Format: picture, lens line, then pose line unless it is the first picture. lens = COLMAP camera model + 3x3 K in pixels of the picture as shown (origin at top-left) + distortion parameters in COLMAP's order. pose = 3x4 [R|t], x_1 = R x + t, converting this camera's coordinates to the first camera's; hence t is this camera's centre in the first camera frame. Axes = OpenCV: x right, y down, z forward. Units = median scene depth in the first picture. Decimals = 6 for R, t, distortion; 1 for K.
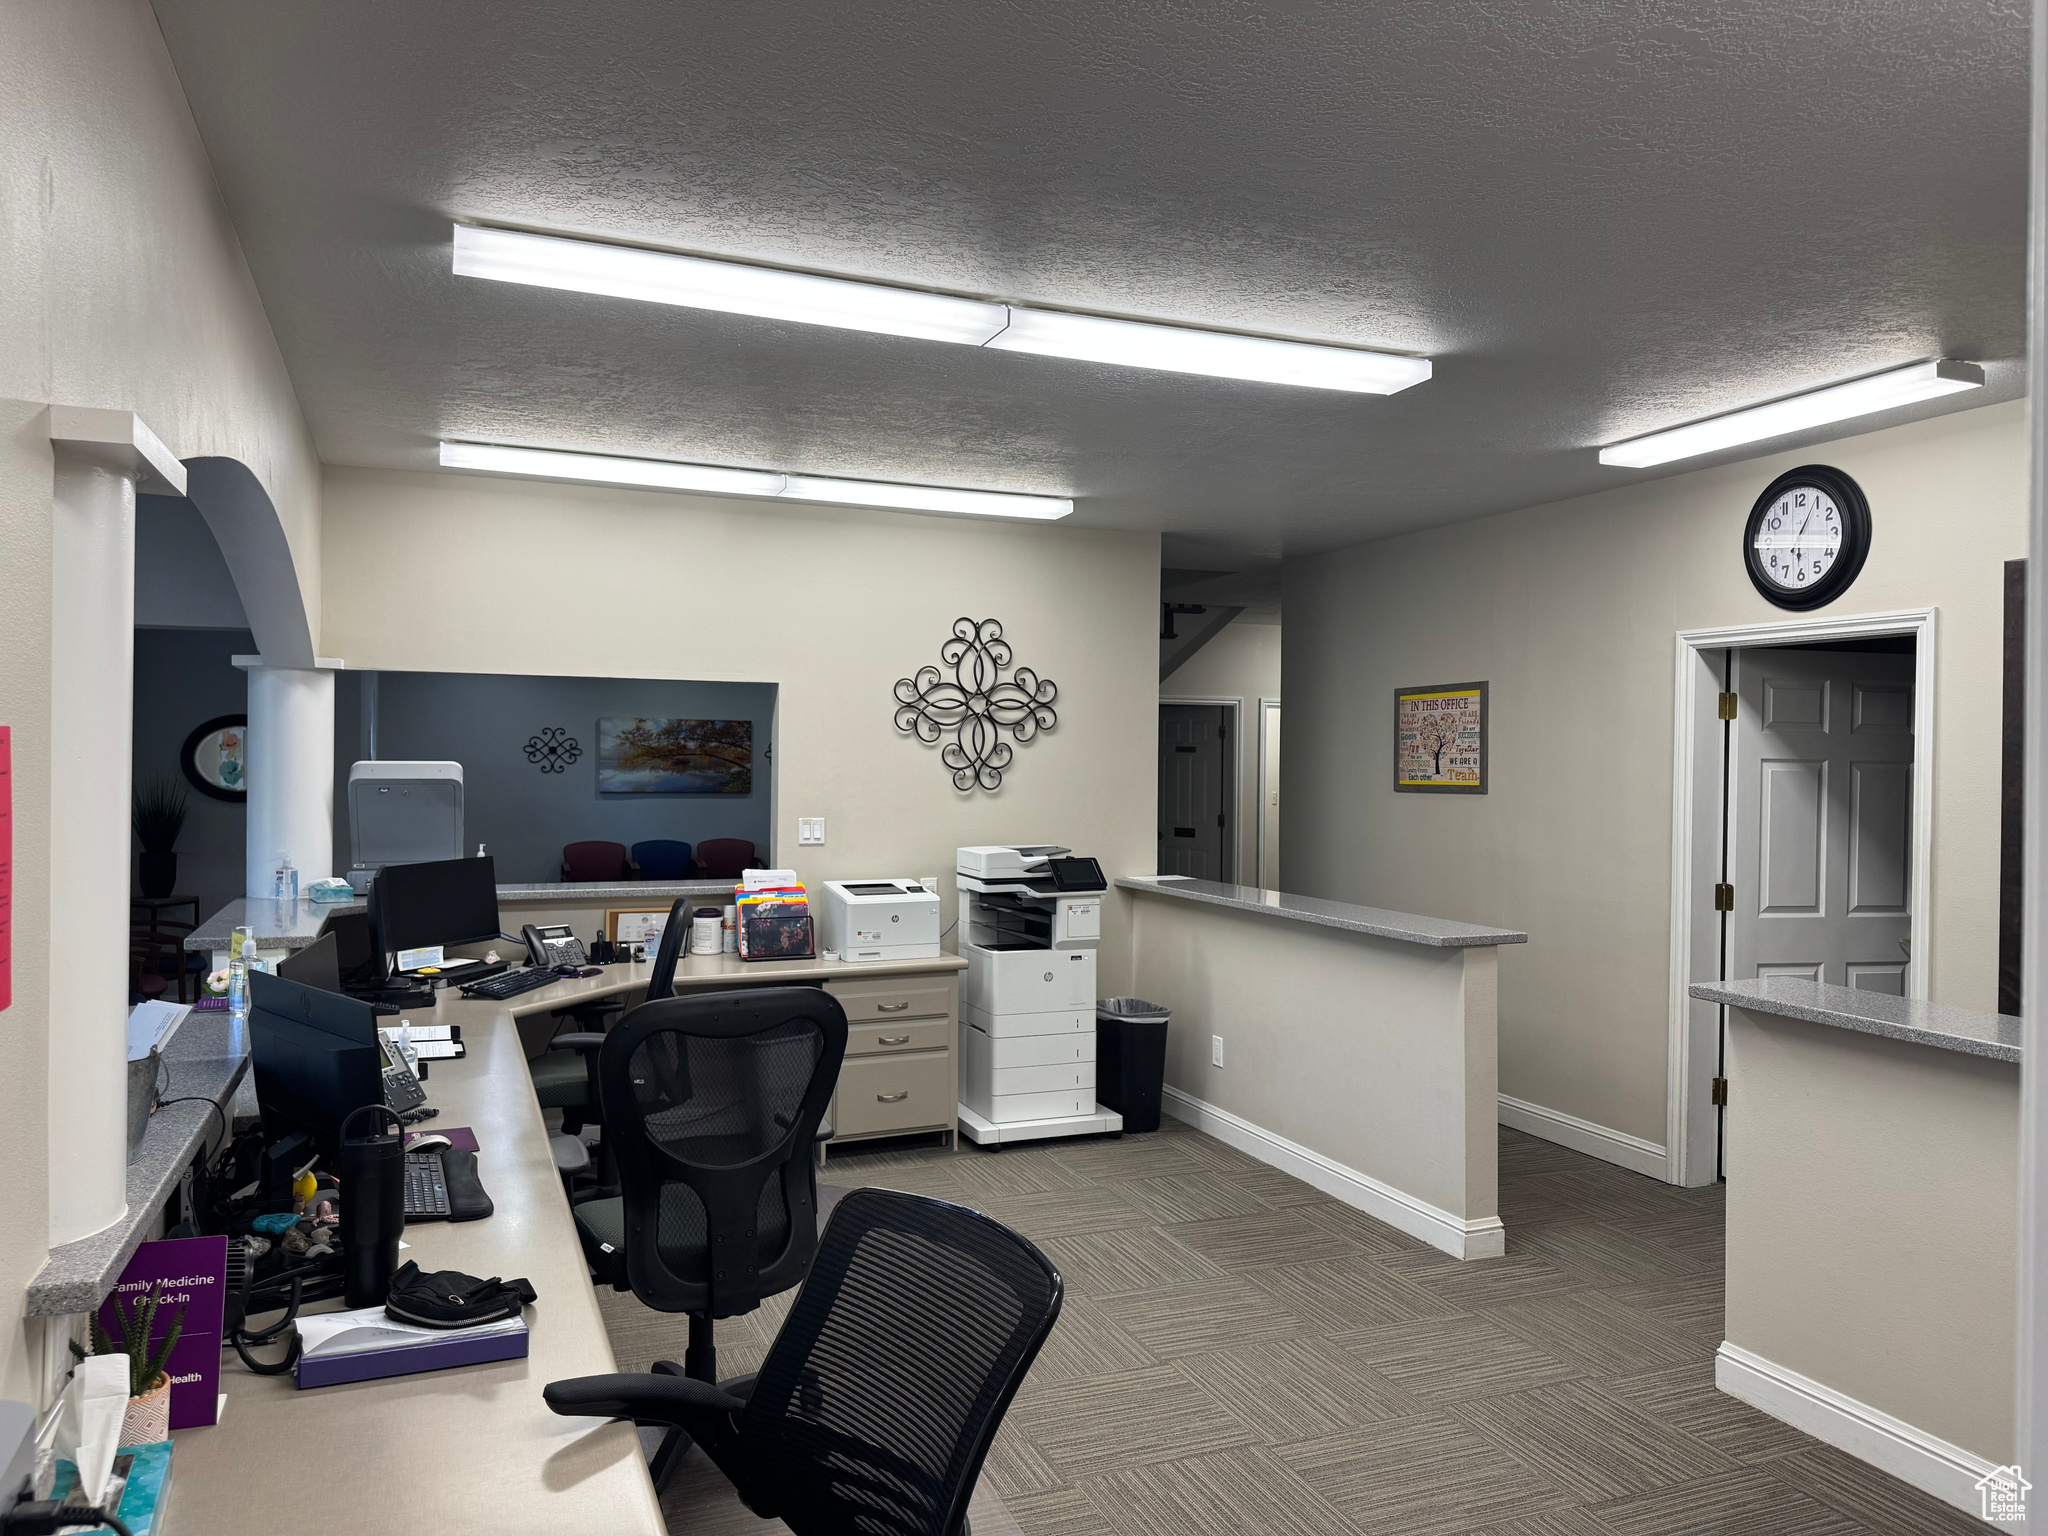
lens RADIAL K [[1425.5, 0, 1024.0], [0, 1425.5, 768.0], [0, 0, 1]] dist [0.026603, -0.002253]
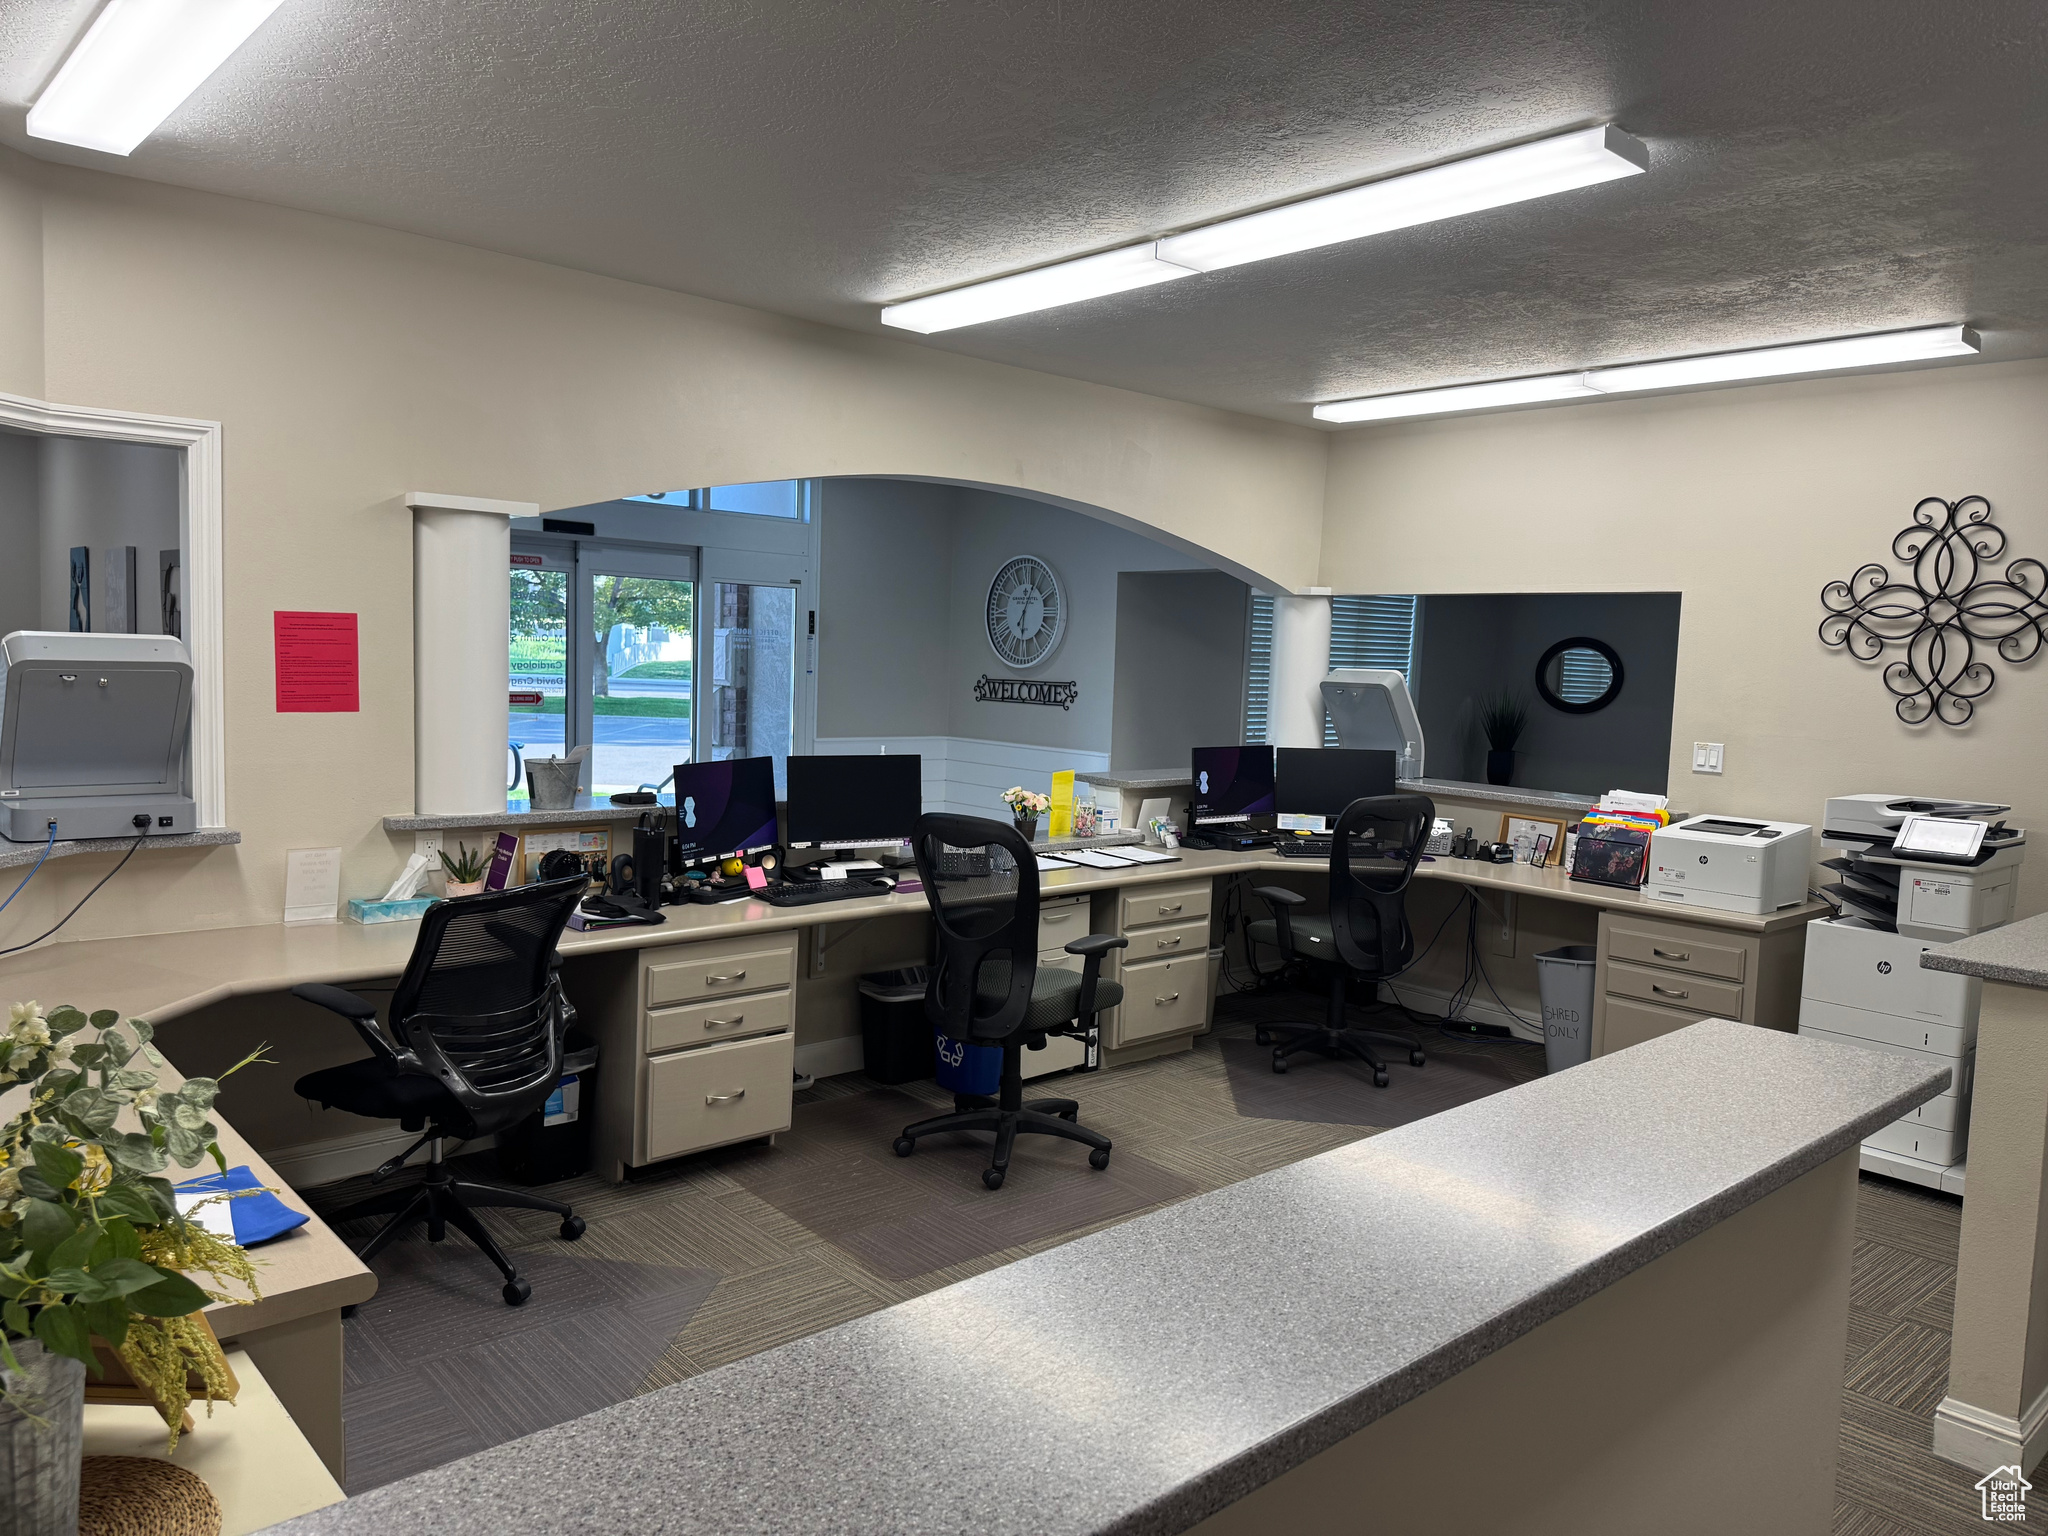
lens RADIAL K [[1425.5, 0, 1024.0], [0, 1425.5, 768.0], [0, 0, 1]] dist [0.026603, -0.002253]
pose [[0.325355, 0.082665, -0.941972, 0.541074], [-0.041332, 0.996463, 0.073171, 0.002549], [0.944688, 0.015127, 0.327620, 0.289468]]
